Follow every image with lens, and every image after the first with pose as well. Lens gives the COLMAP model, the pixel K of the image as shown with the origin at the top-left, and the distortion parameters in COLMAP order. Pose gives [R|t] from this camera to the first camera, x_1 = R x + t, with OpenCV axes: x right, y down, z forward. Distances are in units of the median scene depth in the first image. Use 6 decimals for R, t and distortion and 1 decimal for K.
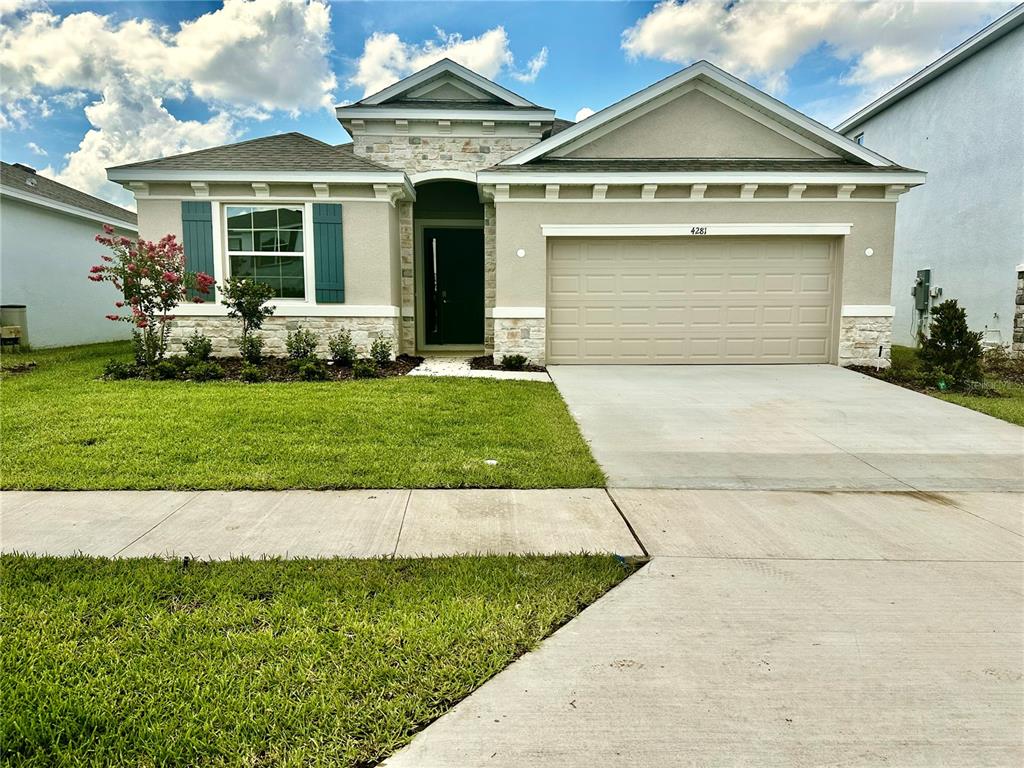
lens RADIAL K [[710.7, 0, 516.6], [0, 710.7, 396.2], [0, 0, 1]] dist [0.057905, -0.059372]
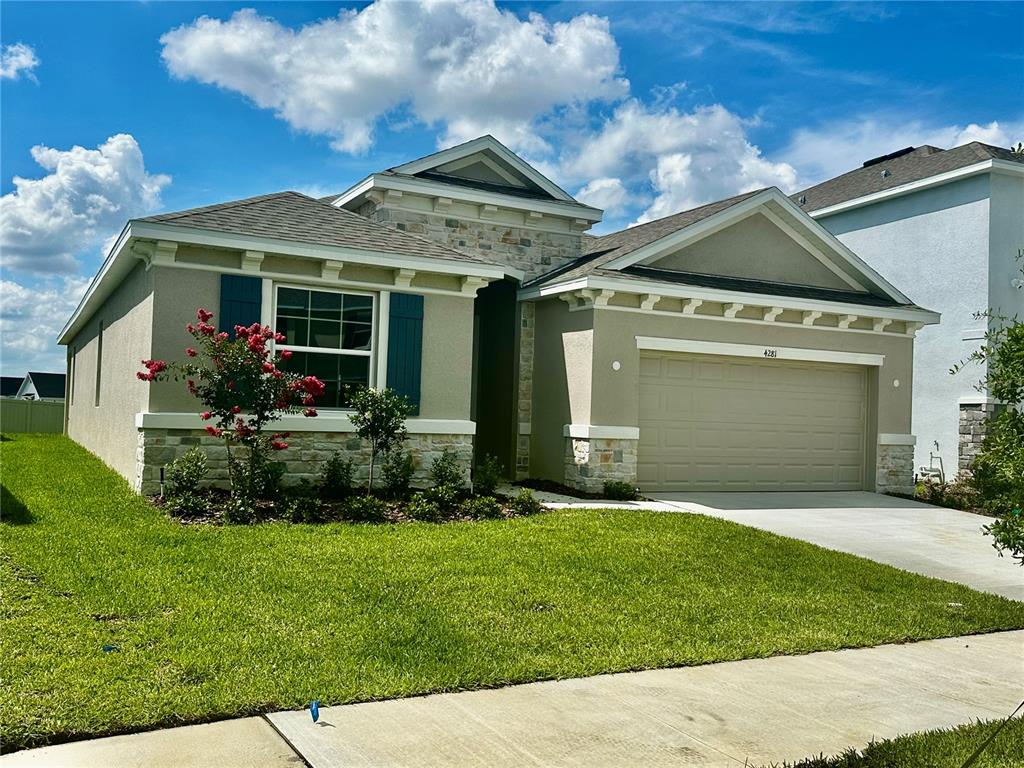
lens RADIAL K [[939.5, 0, 512.0], [0, 939.5, 384.0], [0, 0, 1]] dist [0.144216, -0.002227]
pose [[0.890540, 0.042687, 0.452897, -0.634106], [0.021439, 0.990543, -0.135518, -0.022149], [-0.454399, 0.130394, 0.881203, 0.024119]]
